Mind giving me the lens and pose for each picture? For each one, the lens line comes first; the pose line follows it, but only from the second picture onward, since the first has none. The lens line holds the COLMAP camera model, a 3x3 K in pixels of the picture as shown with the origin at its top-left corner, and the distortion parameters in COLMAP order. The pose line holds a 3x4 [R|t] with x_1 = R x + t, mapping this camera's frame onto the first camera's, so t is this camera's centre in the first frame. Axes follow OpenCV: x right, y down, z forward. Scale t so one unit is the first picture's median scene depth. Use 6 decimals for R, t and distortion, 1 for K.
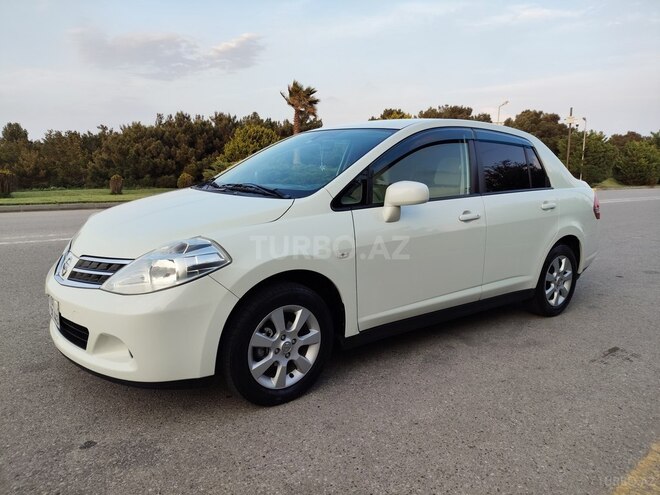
lens RADIAL K [[490.1, 0, 333.9], [0, 490.1, 251.3], [0, 0, 1]] dist [0.030228, -0.034685]
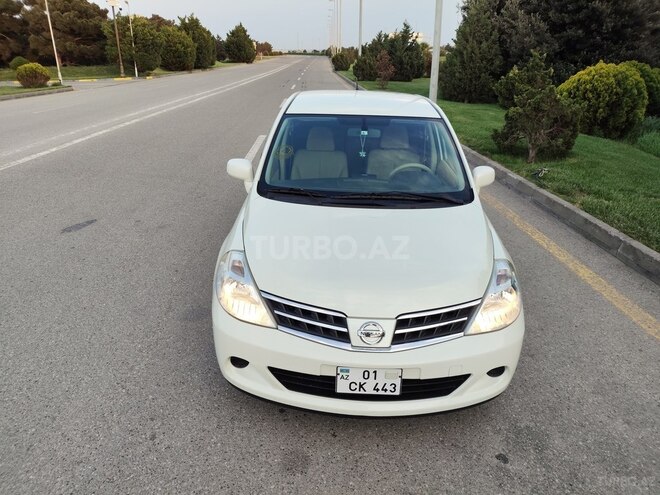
lens RADIAL K [[490.1, 0, 335.8], [0, 490.1, 242.9], [0, 0, 1]] dist [0.030228, -0.034685]
pose [[0.620364, -0.285701, 0.730427, -0.790323], [0.123471, 0.955256, 0.268775, -0.250496], [-0.774534, -0.076552, 0.627883, 0.330580]]
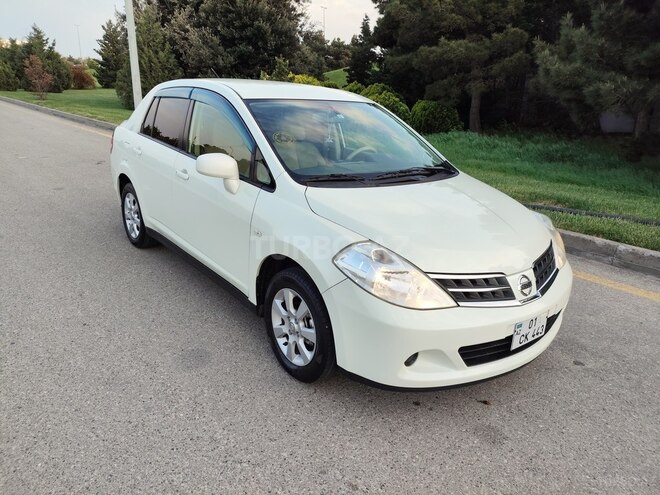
lens RADIAL K [[490.1, 0, 332.7], [0, 490.1, 244.5], [0, 0, 1]] dist [0.030228, -0.034685]
pose [[-0.014184, -0.328689, 0.944332, -0.940669], [0.122177, 0.936780, 0.327896, -0.269049], [-0.992407, 0.120027, 0.026871, 0.885210]]
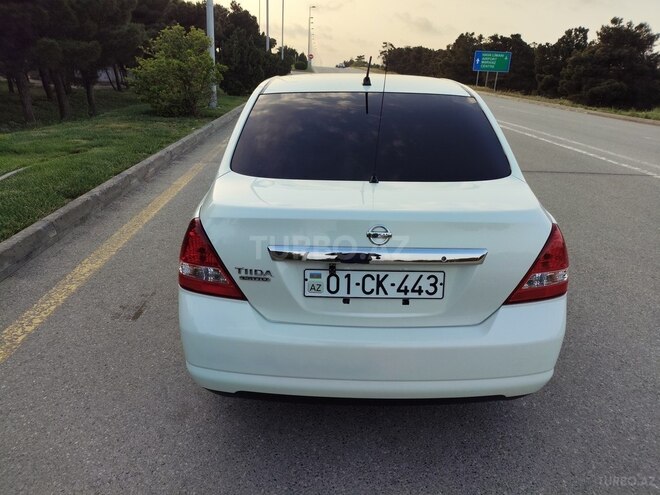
lens RADIAL K [[490.1, 0, 330.9], [0, 490.1, 248.9], [0, 0, 1]] dist [0.030228, -0.034685]
pose [[-0.625458, 0.231114, -0.745244, 0.898597], [-0.171245, 0.891178, 0.420091, -0.345902], [0.761234, 0.390368, -0.517818, 1.531772]]
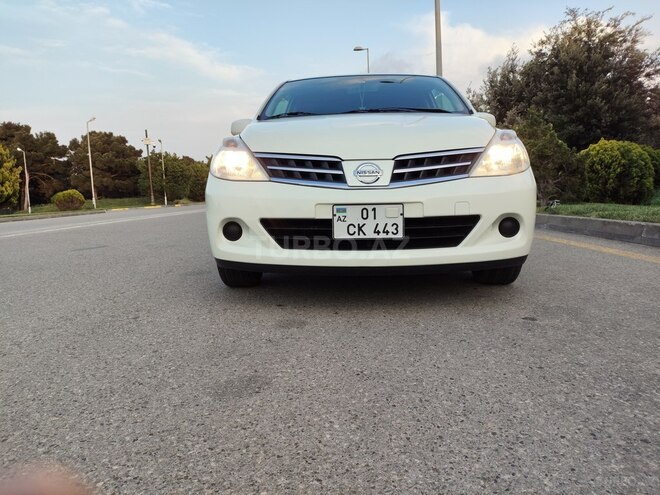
lens RADIAL K [[490.1, 0, 333.9], [0, 490.1, 245.4], [0, 0, 1]] dist [0.030228, -0.034685]
pose [[0.647231, -0.120346, 0.752734, -0.816973], [0.169662, 0.985433, 0.011667, 0.088632], [-0.743174, 0.120159, 0.658221, 0.333047]]
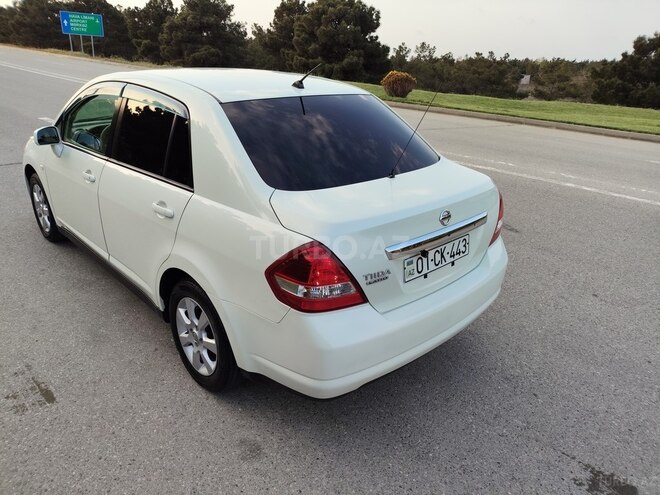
lens RADIAL K [[490.1, 0, 326.7], [0, 490.1, 248.5], [0, 0, 1]] dist [0.030228, -0.034685]
pose [[0.081621, 0.360677, -0.929112, 1.070836], [-0.208866, 0.917712, 0.337903, -0.308021], [0.974532, 0.166480, 0.150238, 1.108472]]
